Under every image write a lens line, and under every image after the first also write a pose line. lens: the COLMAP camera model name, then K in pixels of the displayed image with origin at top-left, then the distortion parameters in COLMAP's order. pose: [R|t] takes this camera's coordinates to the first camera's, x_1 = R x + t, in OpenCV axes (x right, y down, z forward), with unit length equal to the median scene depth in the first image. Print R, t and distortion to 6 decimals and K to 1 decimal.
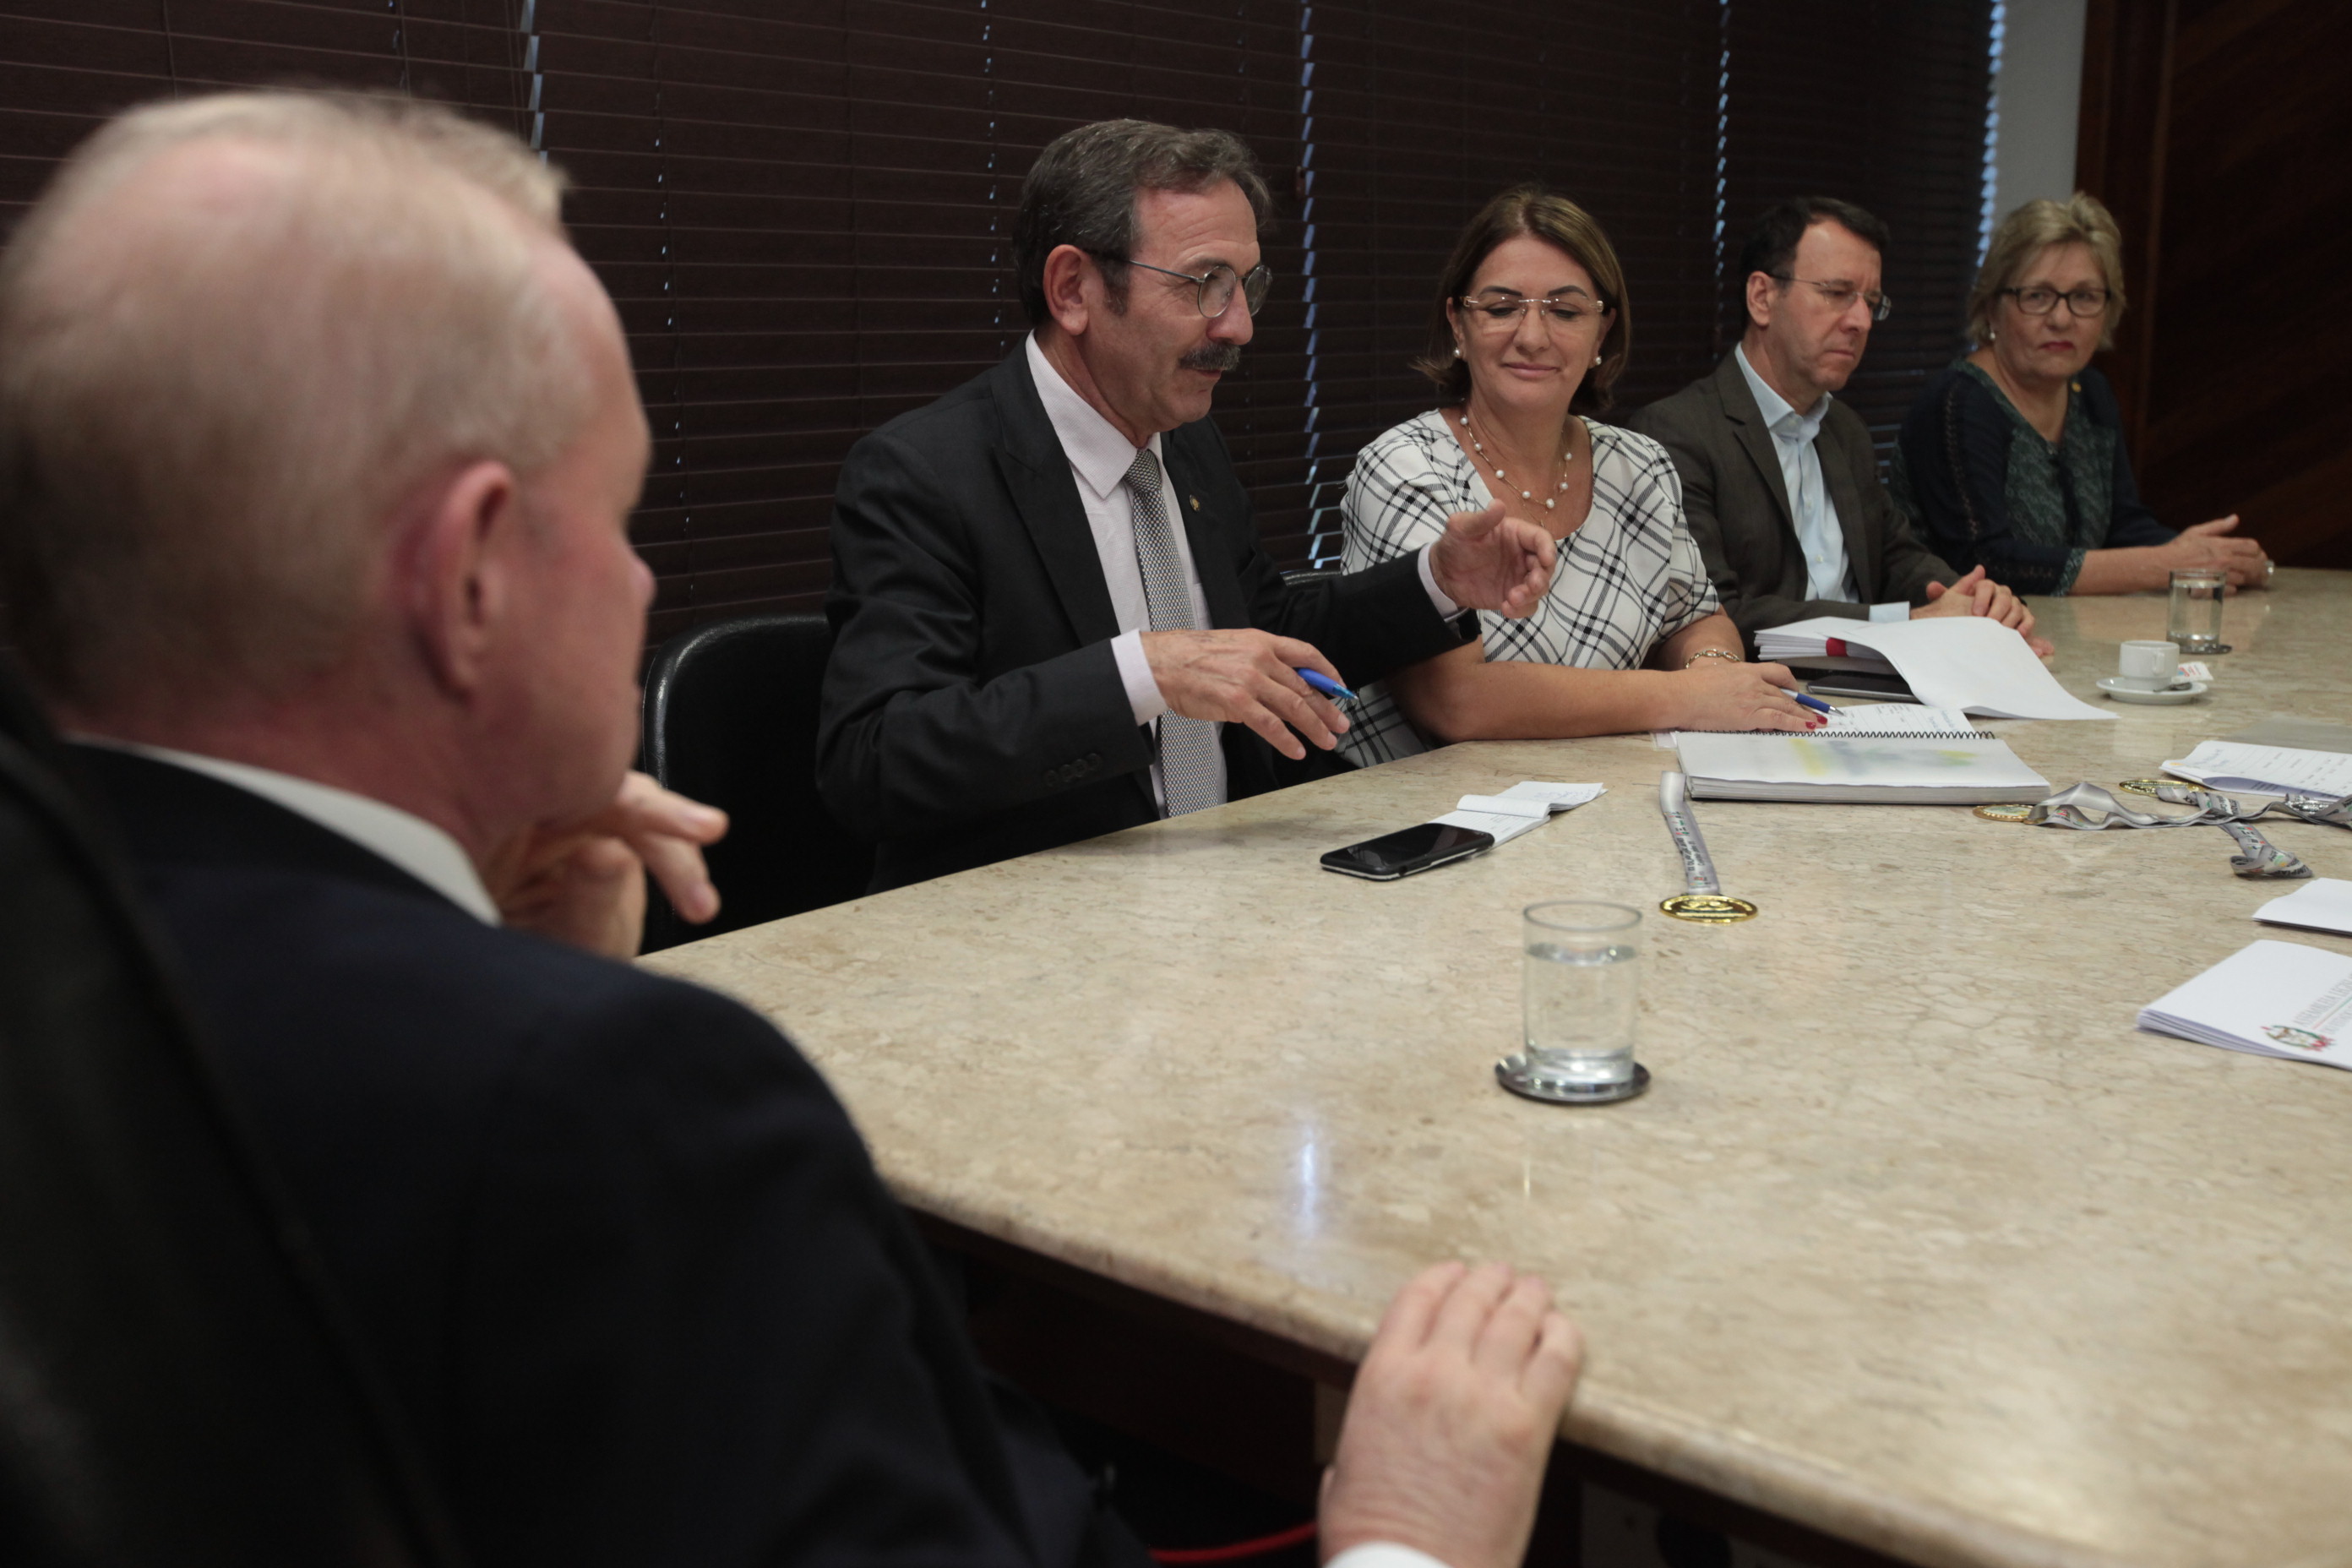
lens RADIAL K [[2313.1, 0, 1199.8], [0, 2313.1, 786.2], [0, 0, 1]] dist [0.066573, 0.000000]
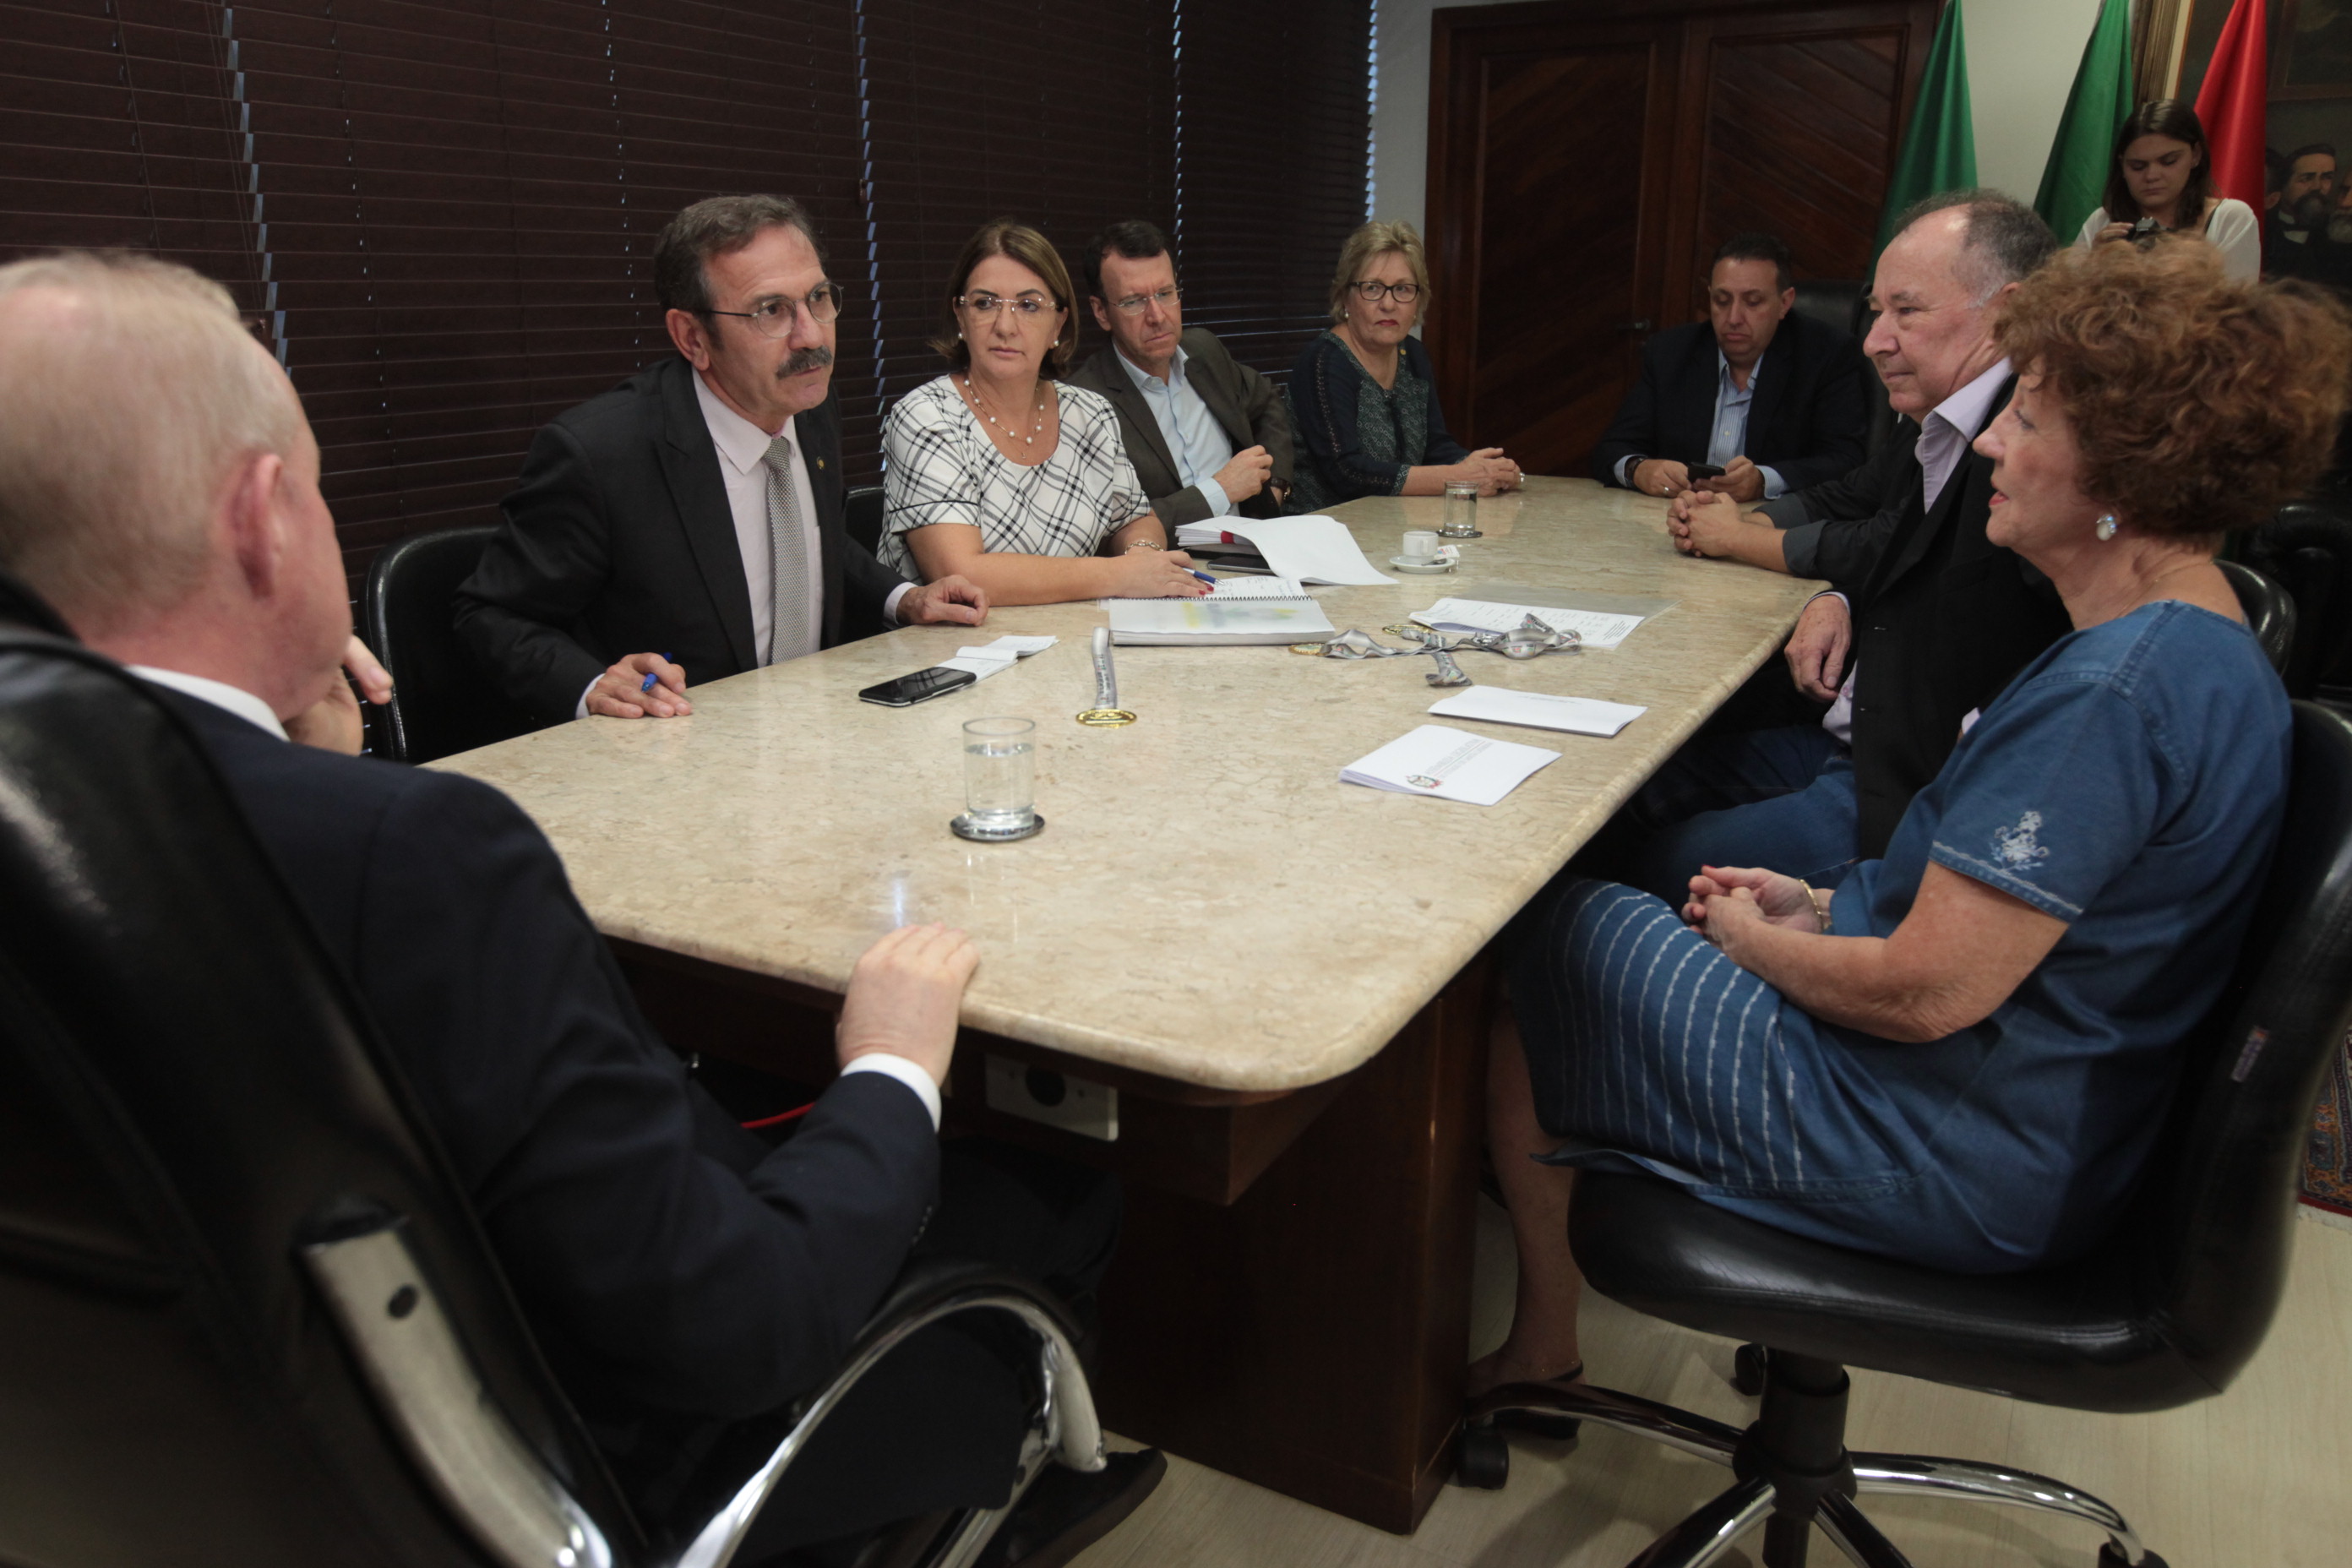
lens RADIAL K [[1778.4, 0, 1181.2], [0, 1778.4, 784.9], [0, 0, 1]] dist [-0.003428, 0.076832]
pose [[0.981913, -0.041199, 0.184797, 0.041209], [0.024887, 0.995655, 0.089737, -0.007583], [-0.187691, -0.083515, 0.978671, -0.164326]]
